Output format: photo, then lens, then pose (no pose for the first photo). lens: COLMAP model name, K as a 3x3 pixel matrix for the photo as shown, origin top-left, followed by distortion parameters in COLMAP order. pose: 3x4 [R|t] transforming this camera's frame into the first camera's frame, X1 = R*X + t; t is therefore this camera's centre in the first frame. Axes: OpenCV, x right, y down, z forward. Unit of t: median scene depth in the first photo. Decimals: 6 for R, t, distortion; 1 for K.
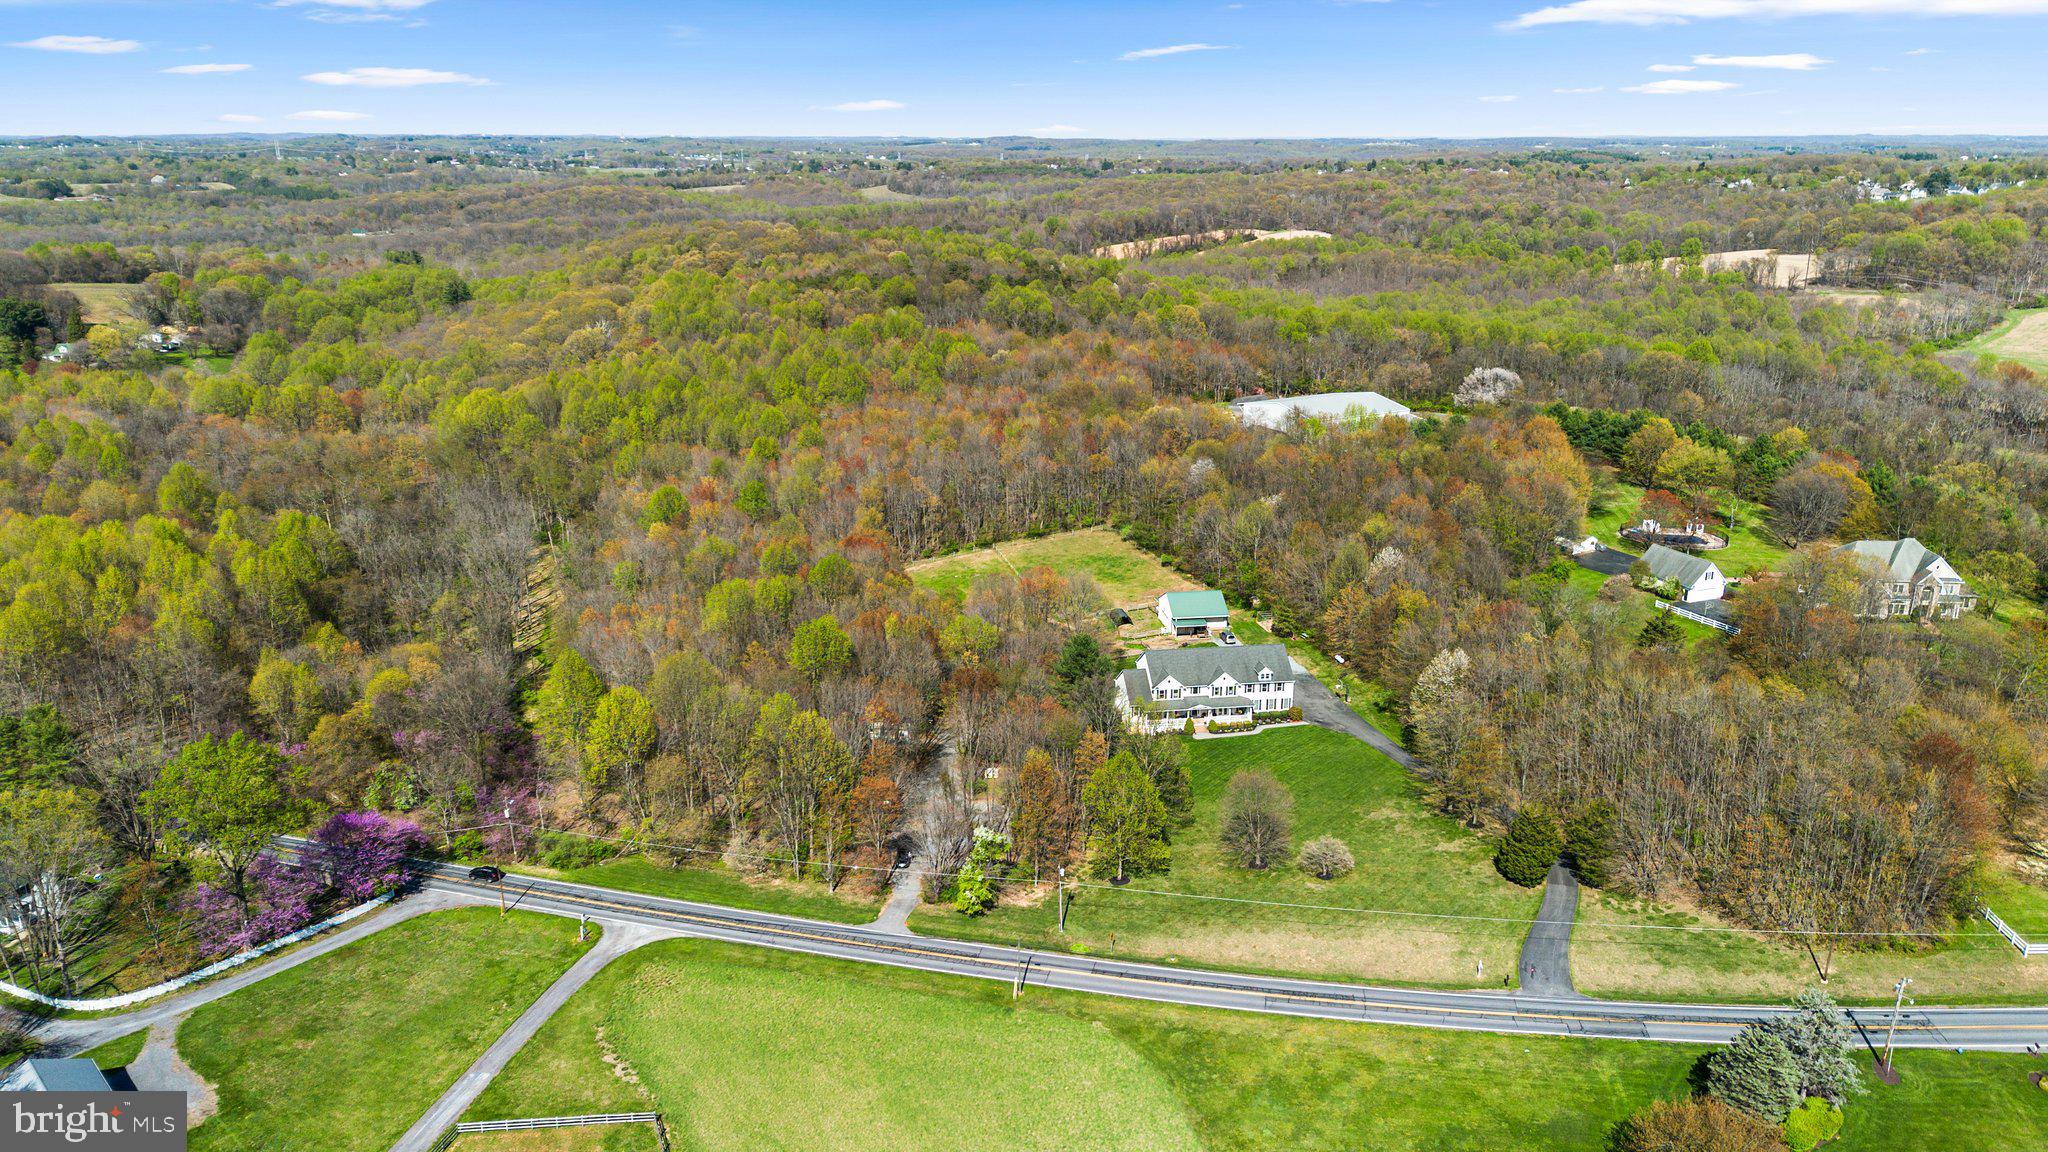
lens RADIAL K [[1444.4, 0, 1018.0], [0, 1444.4, 584.1], [0, 0, 1]] dist [0.071562, -0.062803]
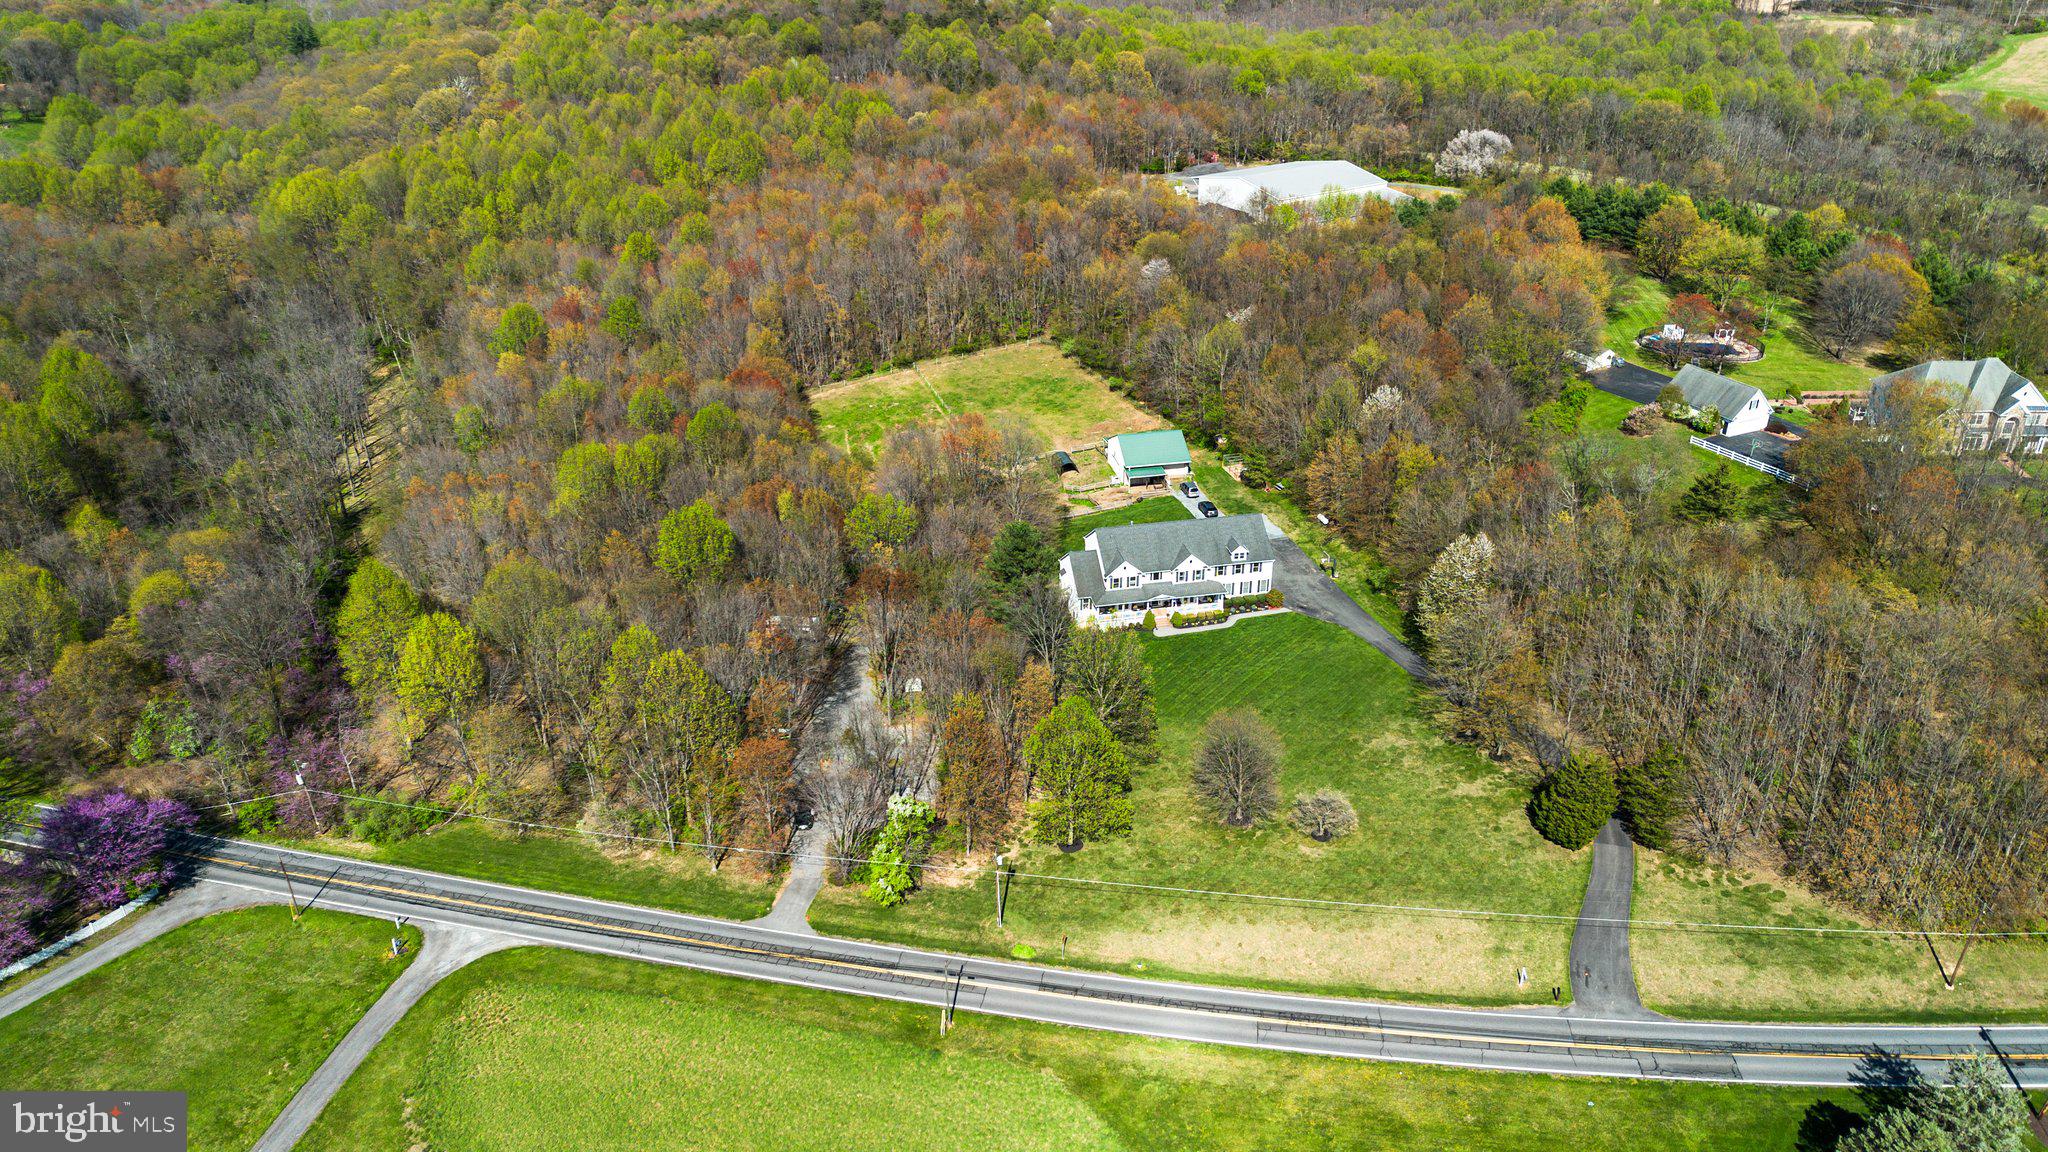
lens RADIAL K [[1444.4, 0, 1018.0], [0, 1444.4, 584.1], [0, 0, 1]] dist [0.071562, -0.062803]
pose [[0.998793, -0.028619, 0.039908, 0.008493], [0.021380, 0.984993, 0.171266, -0.054876], [-0.044211, -0.170206, 0.984416, 0.155465]]
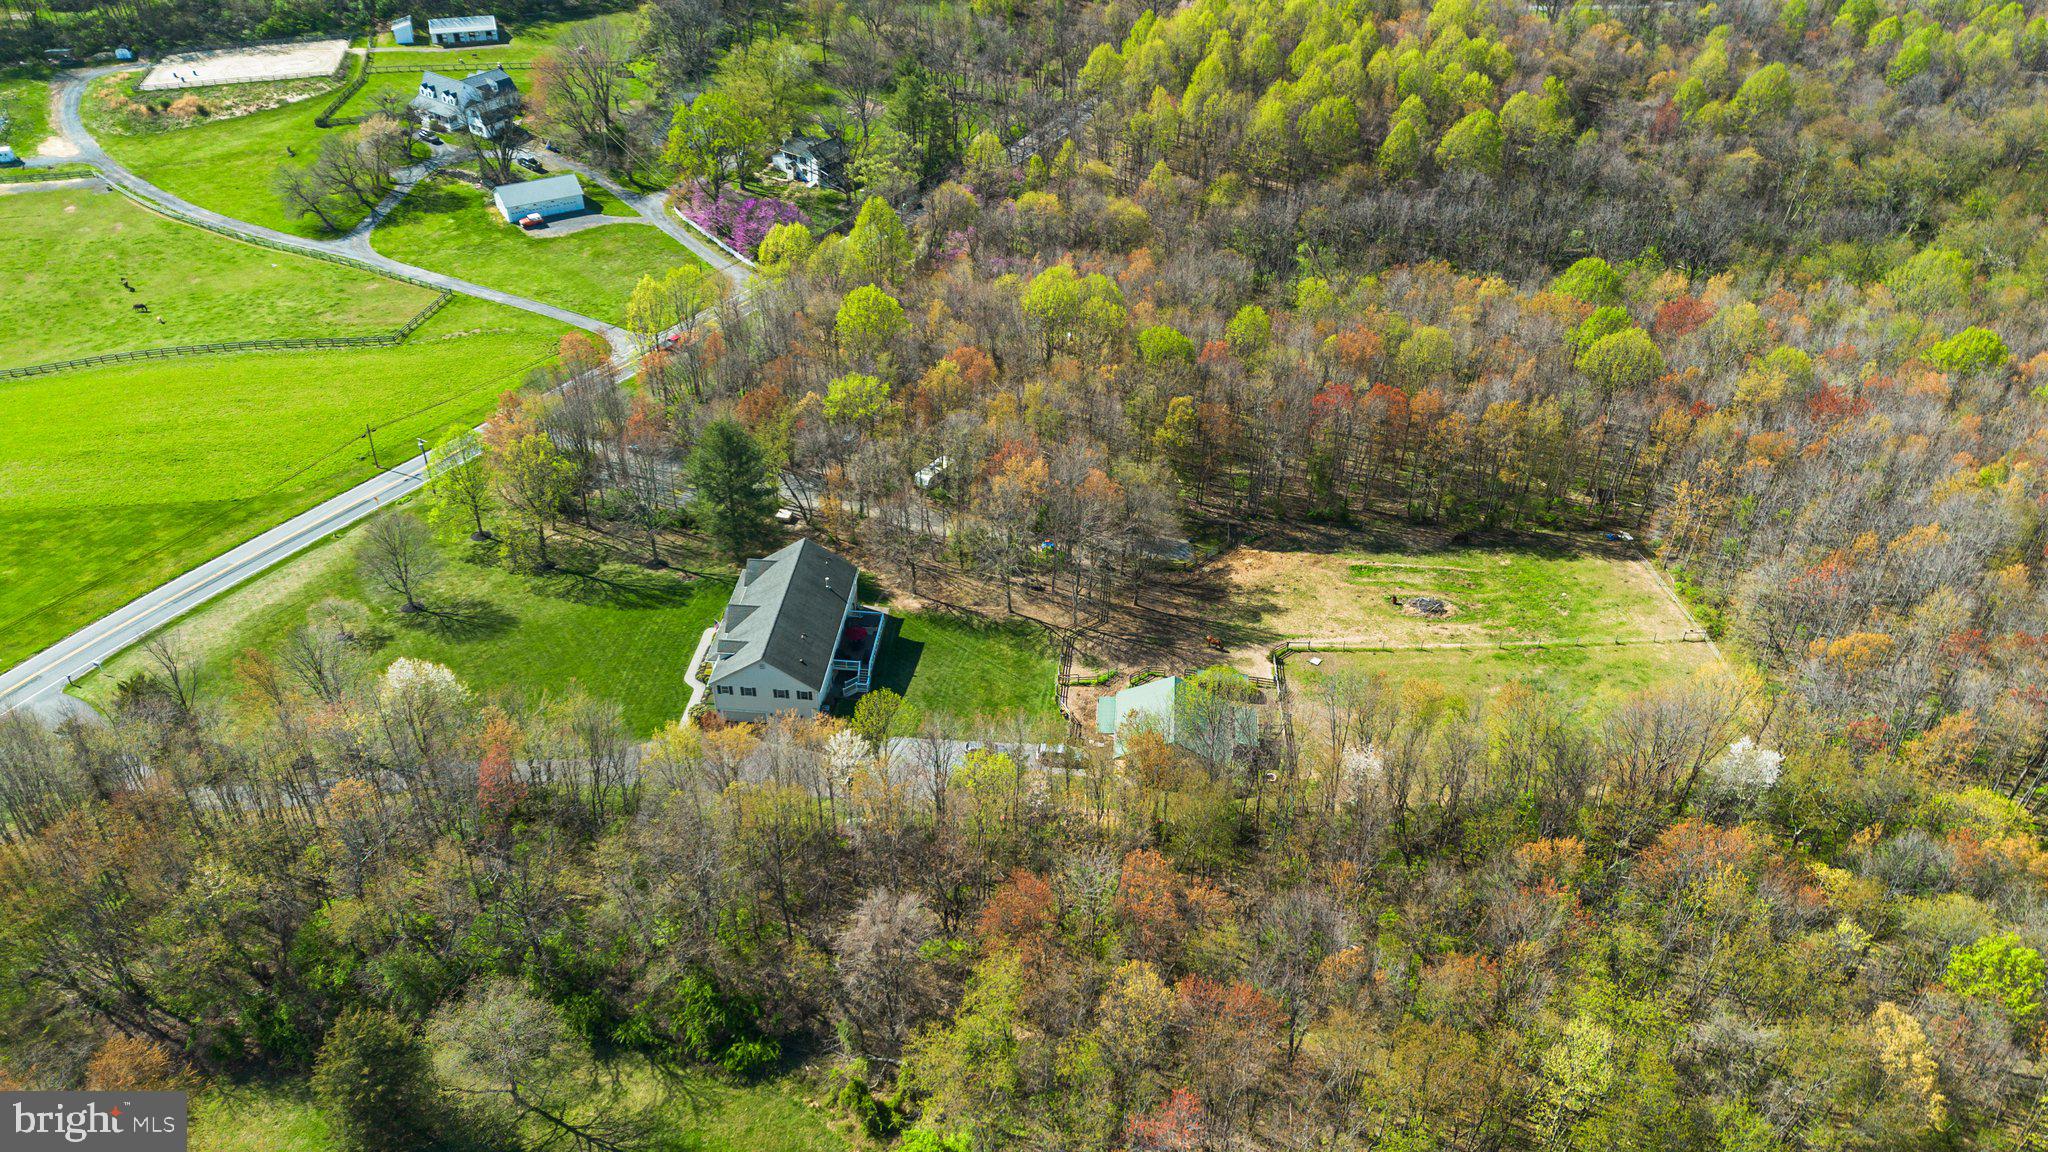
lens RADIAL K [[1444.4, 0, 1018.0], [0, 1444.4, 584.1], [0, 0, 1]] dist [0.071562, -0.062803]
pose [[-0.234038, 0.583257, -0.777842, 0.559387], [-0.302662, 0.716597, 0.628398, -0.374244], [0.923916, 0.382493, 0.008819, 0.935055]]
